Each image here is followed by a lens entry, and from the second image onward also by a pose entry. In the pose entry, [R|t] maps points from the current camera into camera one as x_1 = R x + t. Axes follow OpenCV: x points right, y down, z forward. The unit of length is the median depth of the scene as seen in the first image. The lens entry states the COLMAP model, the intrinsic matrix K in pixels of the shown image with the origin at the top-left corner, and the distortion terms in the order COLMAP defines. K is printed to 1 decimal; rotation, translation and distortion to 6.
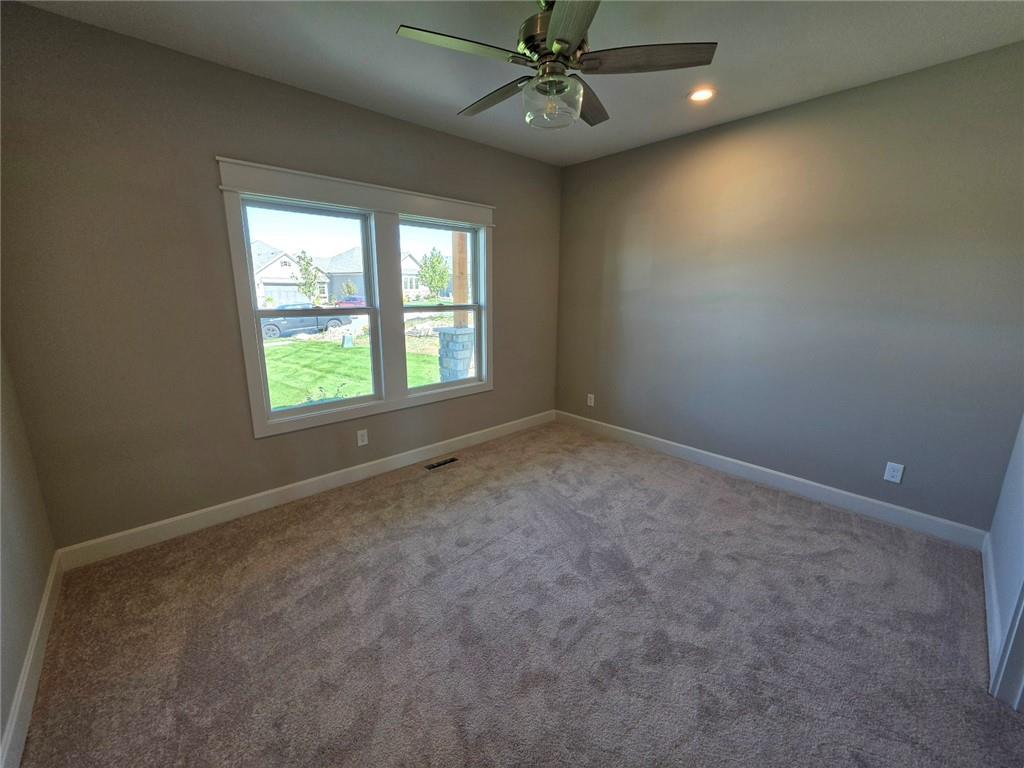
lens RADIAL K [[412.1, 0, 515.2], [0, 412.1, 375.6], [0, 0, 1]] dist [-0.001454, 0.000349]
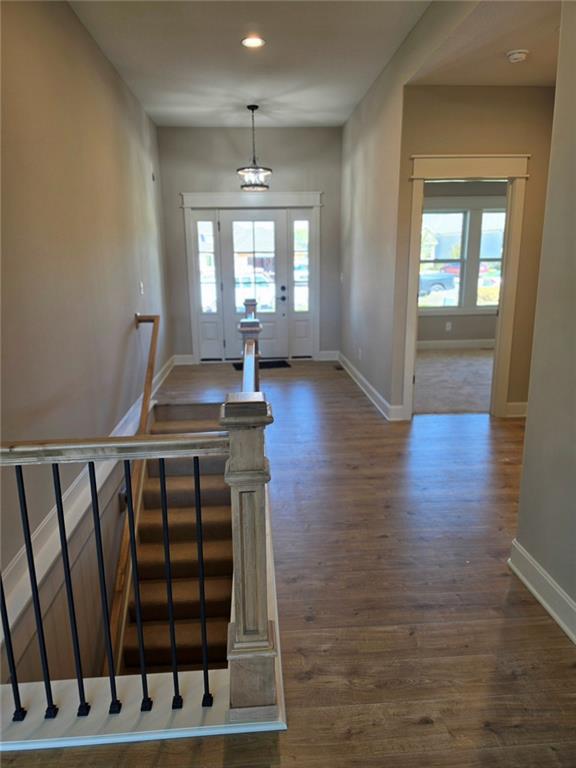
lens RADIAL K [[524.1, 0, 289.1], [0, 524.1, 385.0], [0, 0, 1]] dist [0.038897, -0.008685]
pose [[0.778837, 0.131927, -0.613195, 0.595933], [-0.106773, 0.991247, 0.077648, 0.307059], [0.618072, 0.004998, 0.786106, -1.404717]]
